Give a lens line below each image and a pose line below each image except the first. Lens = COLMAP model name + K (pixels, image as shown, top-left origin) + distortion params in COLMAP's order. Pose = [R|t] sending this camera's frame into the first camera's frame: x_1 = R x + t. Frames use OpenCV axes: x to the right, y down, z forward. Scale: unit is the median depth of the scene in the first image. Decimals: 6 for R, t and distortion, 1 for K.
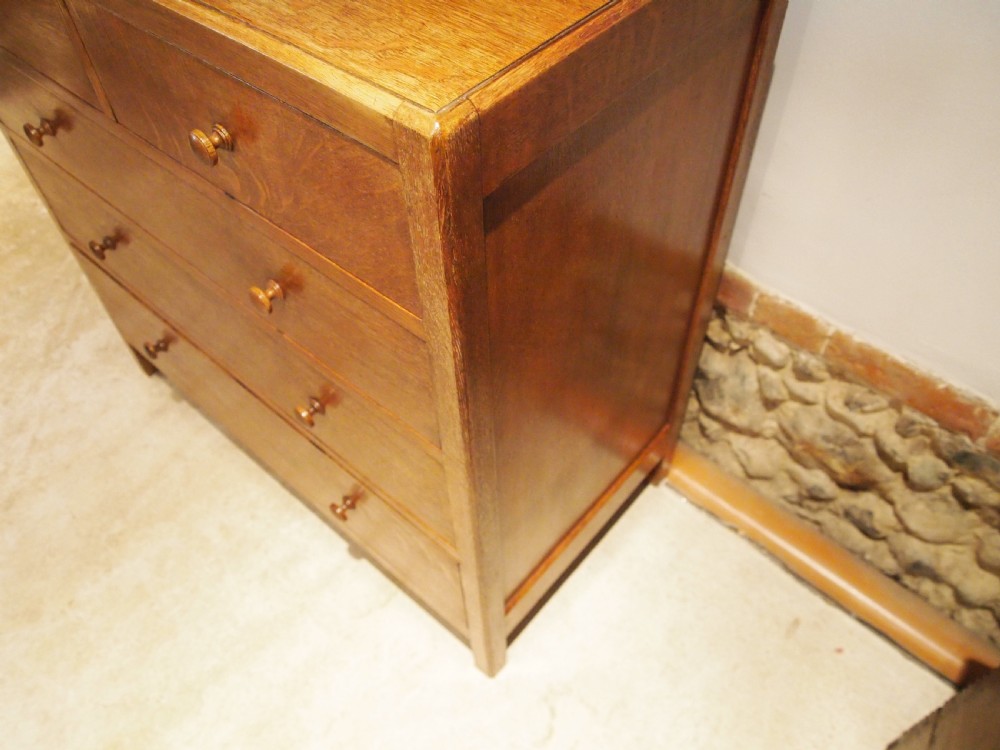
lens RADIAL K [[791.8, 0, 497.4], [0, 791.8, 372.8], [0, 0, 1]] dist [-0.034566, -0.008493]
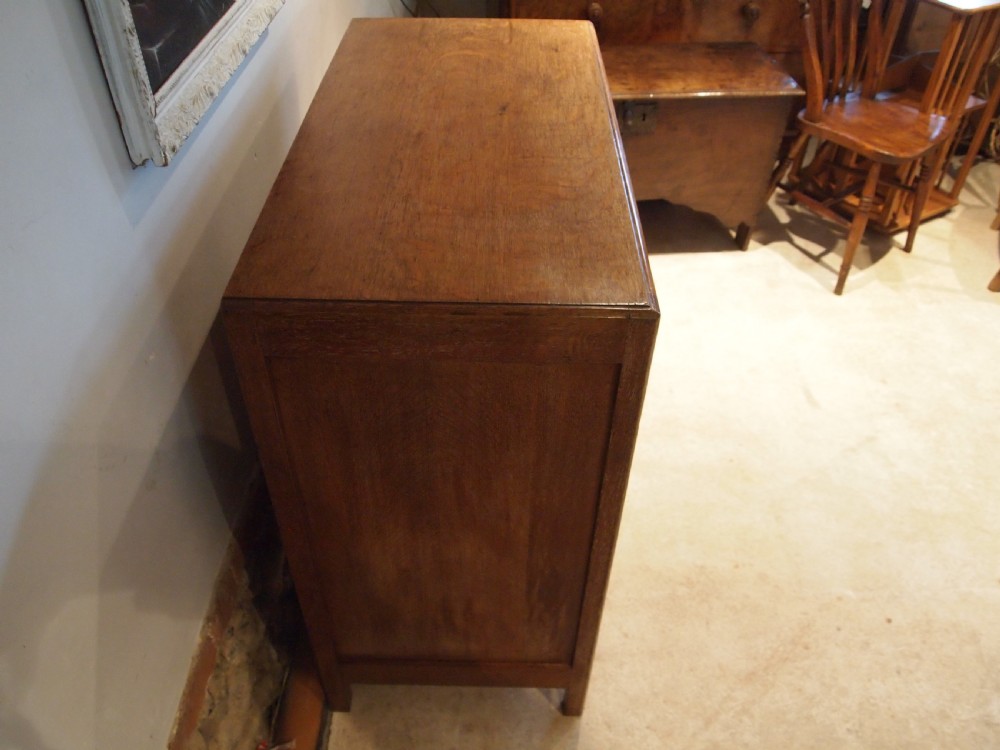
lens RADIAL K [[791.8, 0, 493.0], [0, 791.8, 373.3], [0, 0, 1]] dist [-0.034566, -0.008493]
pose [[-0.639179, -0.498217, 0.585859, -0.945302], [0.599298, 0.154736, 0.785429, -1.111280], [-0.481967, 0.853134, 0.199676, 0.678607]]
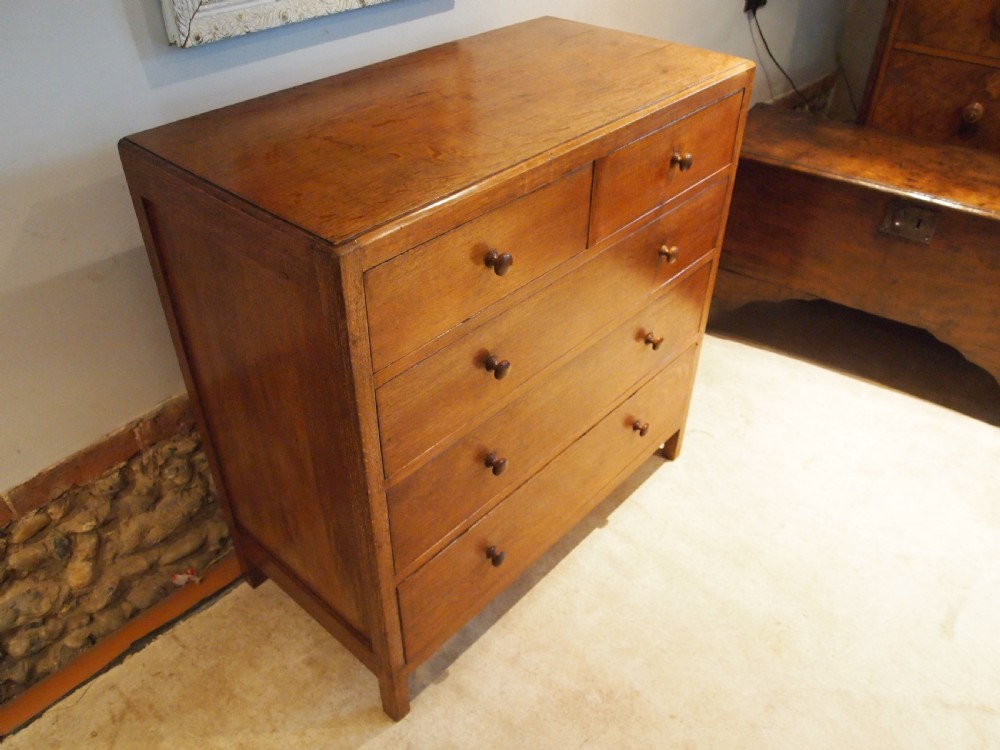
lens RADIAL K [[791.8, 0, 497.4], [0, 791.8, 373.5], [0, 0, 1]] dist [-0.034566, -0.008493]
pose [[0.020214, -0.588907, 0.807948, -1.212455], [0.769936, 0.524690, 0.363179, -0.576336], [-0.637801, 0.614727, 0.464027, 0.361248]]
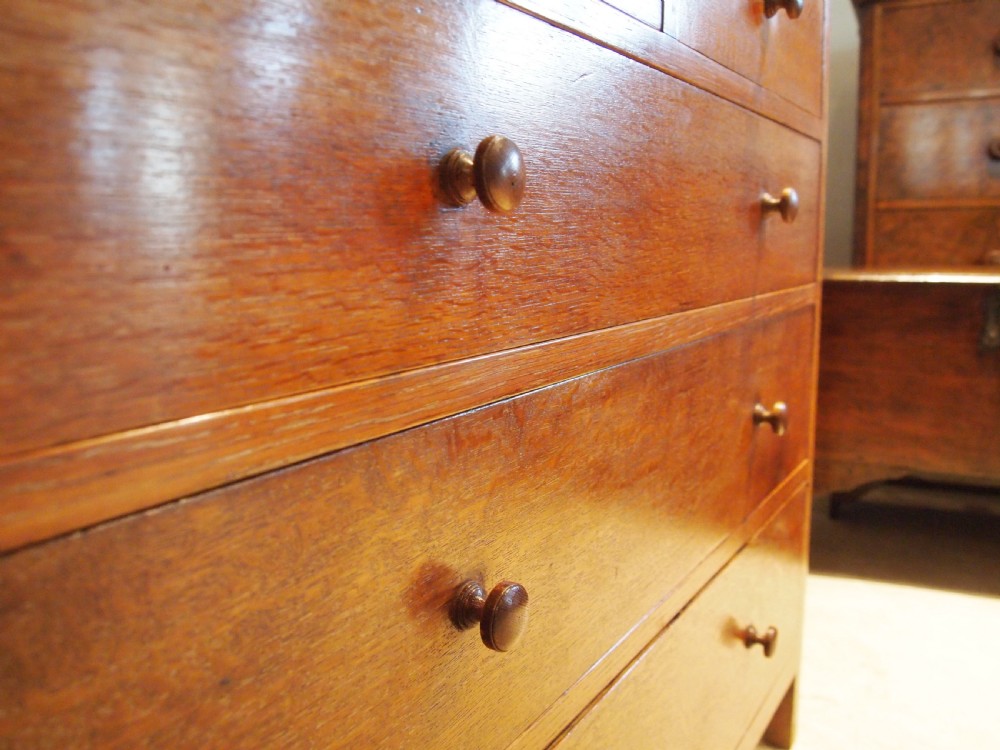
lens RADIAL K [[791.8, 0, 507.4], [0, 791.8, 381.0], [0, 0, 1]] dist [-0.034566, -0.008493]
pose [[-0.127073, -0.141039, 0.981815, -0.729699], [0.781247, 0.595654, 0.186681, -0.244652], [-0.611151, 0.790762, 0.034495, 0.827490]]
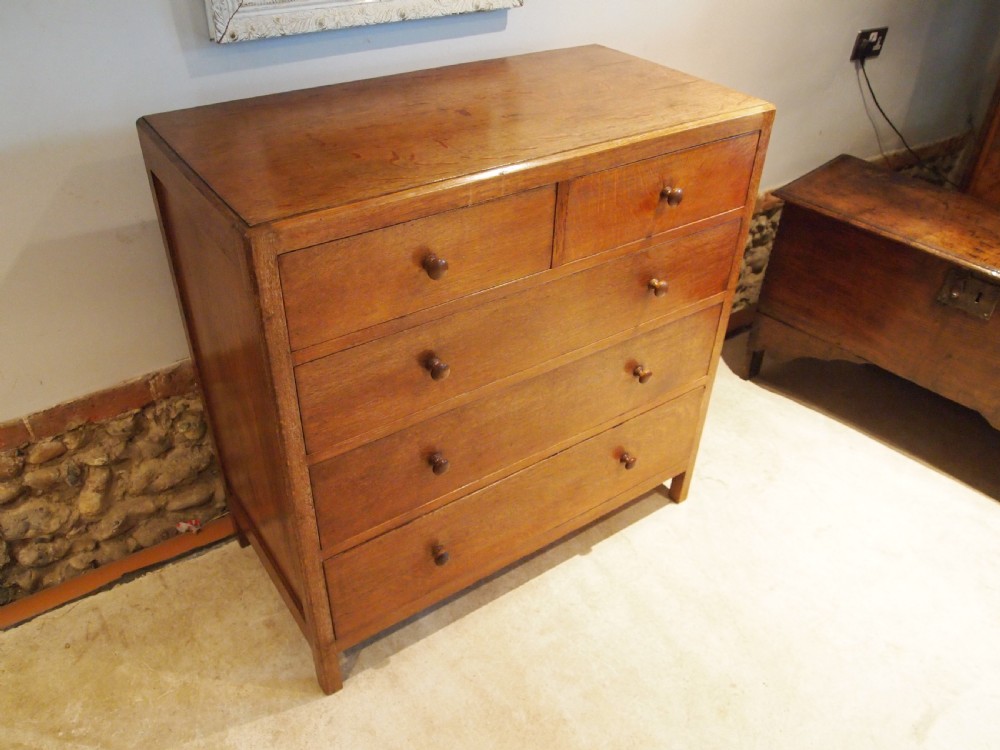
lens RADIAL K [[791.8, 0, 499.3], [0, 791.8, 375.2], [0, 0, 1]] dist [-0.034566, -0.008493]
pose [[0.246807, -0.546444, 0.800303, -1.215365], [0.728849, 0.648934, 0.218319, -0.393361], [-0.638643, 0.529418, 0.558437, 0.205064]]
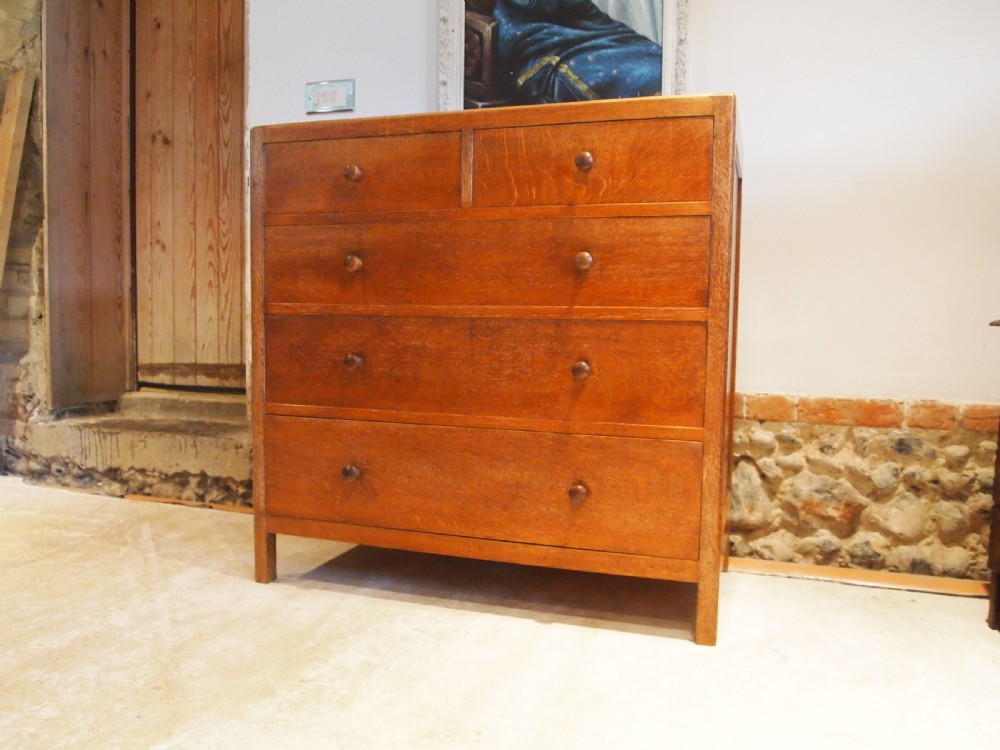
lens RADIAL K [[791.8, 0, 501.7], [0, 791.8, 378.1], [0, 0, 1]] dist [-0.034566, -0.008493]
pose [[0.922236, 0.009039, 0.386523, -0.725506], [0.273755, 0.690696, -0.669326, 0.780537], [-0.273020, 0.723089, 0.634510, 0.061835]]
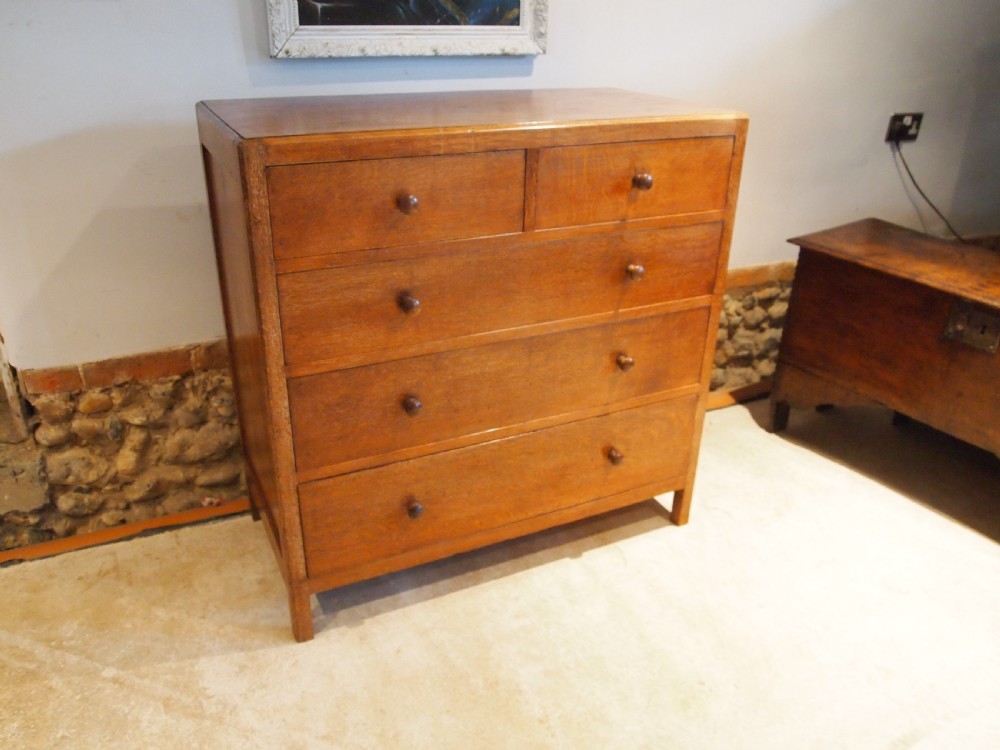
lens RADIAL K [[791.8, 0, 502.0], [0, 791.8, 377.3], [0, 0, 1]] dist [-0.034566, -0.008493]
pose [[0.389379, -0.371449, 0.842858, -1.357724], [0.691957, 0.721937, -0.001508, -0.084397], [-0.607930, 0.583809, 0.538134, 0.186088]]
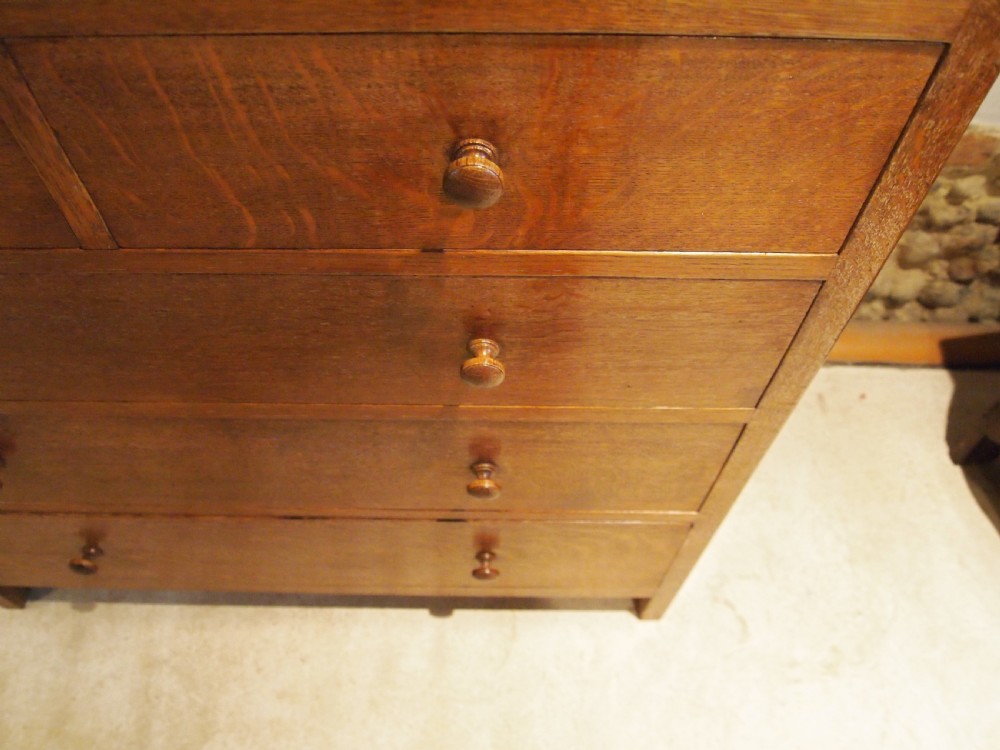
lens RADIAL K [[791.8, 0, 496.2], [0, 791.8, 377.8], [0, 0, 1]] dist [-0.034566, -0.008493]
pose [[0.761906, -0.528485, 0.374437, -0.345864], [0.486259, 0.848621, 0.208312, -0.143388], [-0.427845, 0.023359, 0.903550, 0.220397]]
